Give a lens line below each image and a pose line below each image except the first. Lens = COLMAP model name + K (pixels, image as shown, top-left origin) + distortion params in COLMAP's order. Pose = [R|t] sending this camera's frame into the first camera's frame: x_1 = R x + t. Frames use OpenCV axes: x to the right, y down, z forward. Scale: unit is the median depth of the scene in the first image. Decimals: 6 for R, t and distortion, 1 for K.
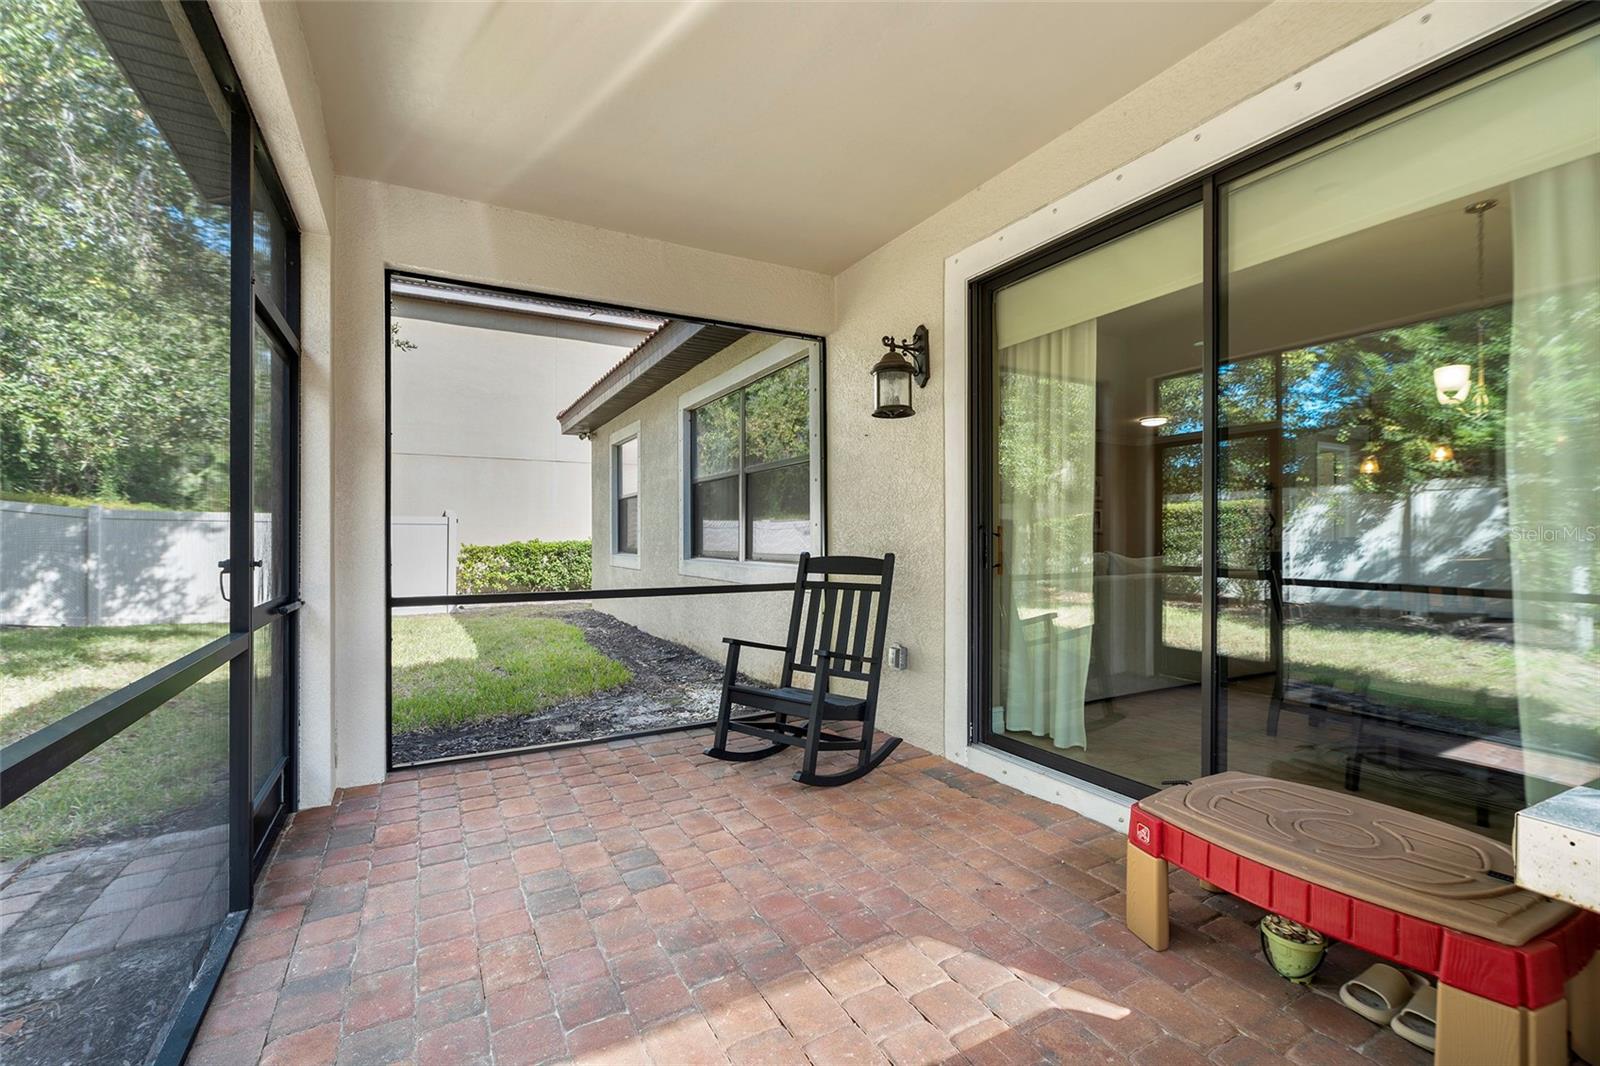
lens RADIAL K [[695.0, 0, 800.5], [0, 695.0, 537.1], [0, 0, 1]] dist [0.000175, -0.000667]
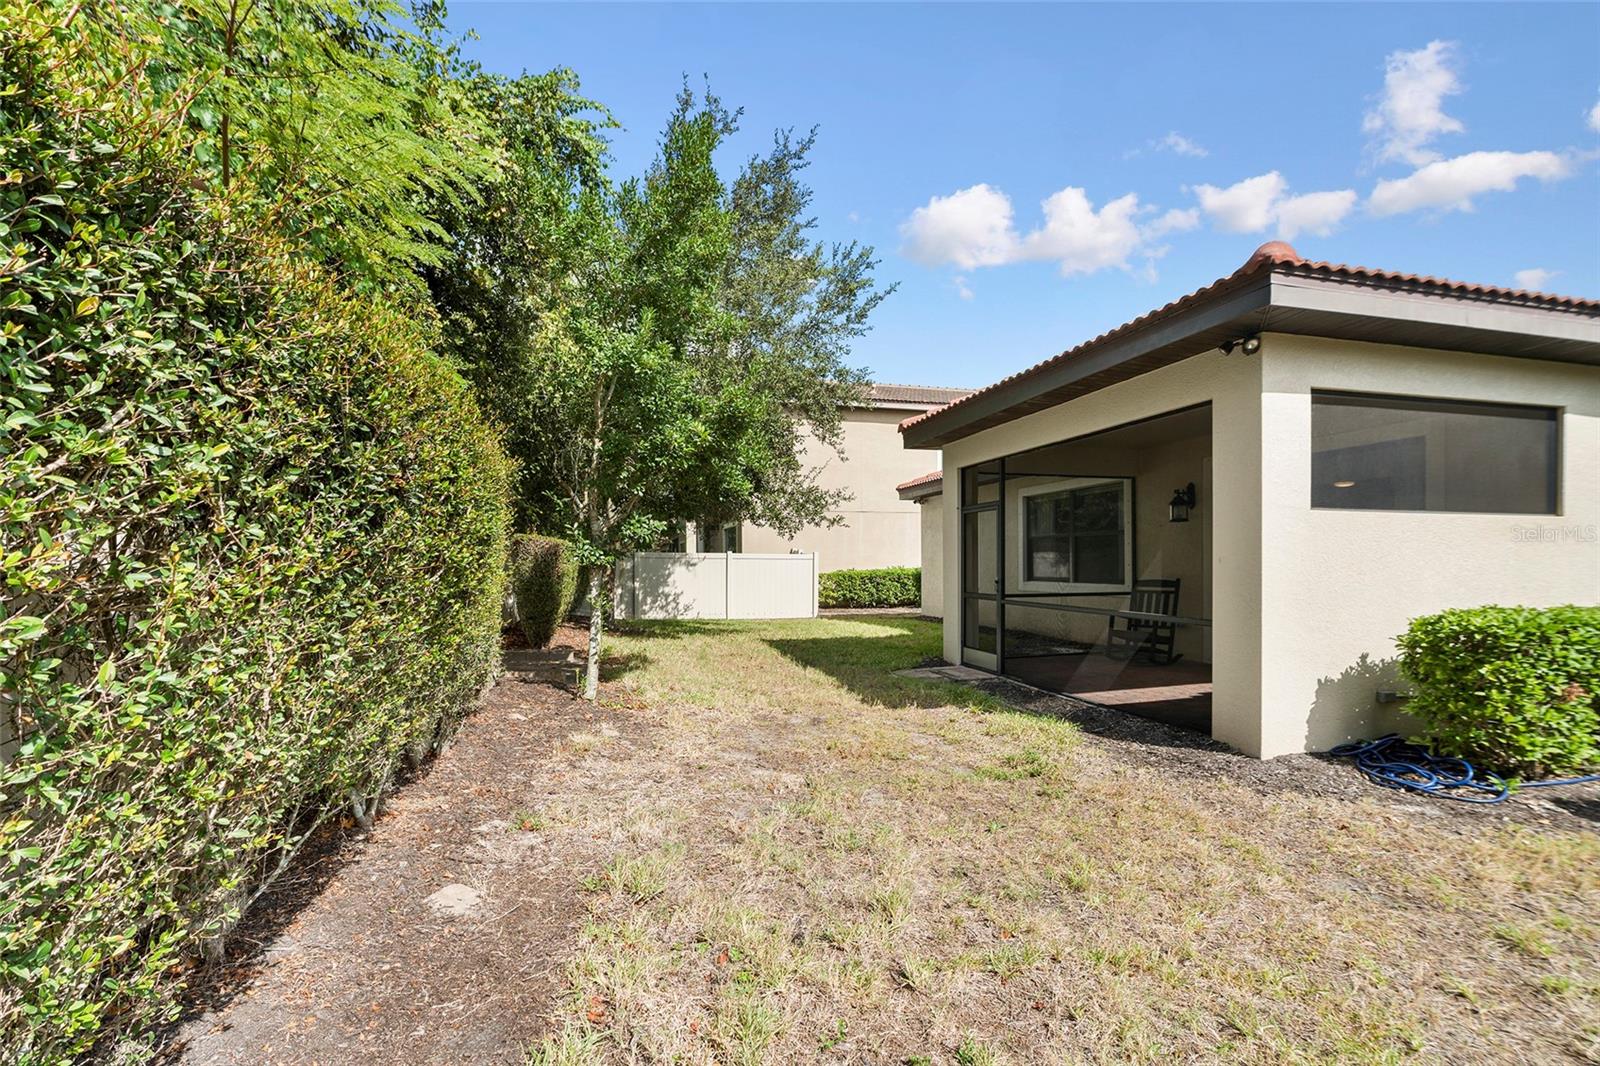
lens RADIAL K [[695.0, 0, 800.5], [0, 695.0, 560.9], [0, 0, 1]] dist [0.000175, -0.000667]
pose [[0.966550, -0.006335, -0.256402, -0.181117], [0.005718, 0.999979, -0.003152, -0.012728], [0.256416, 0.001580, 0.966565, -0.585283]]
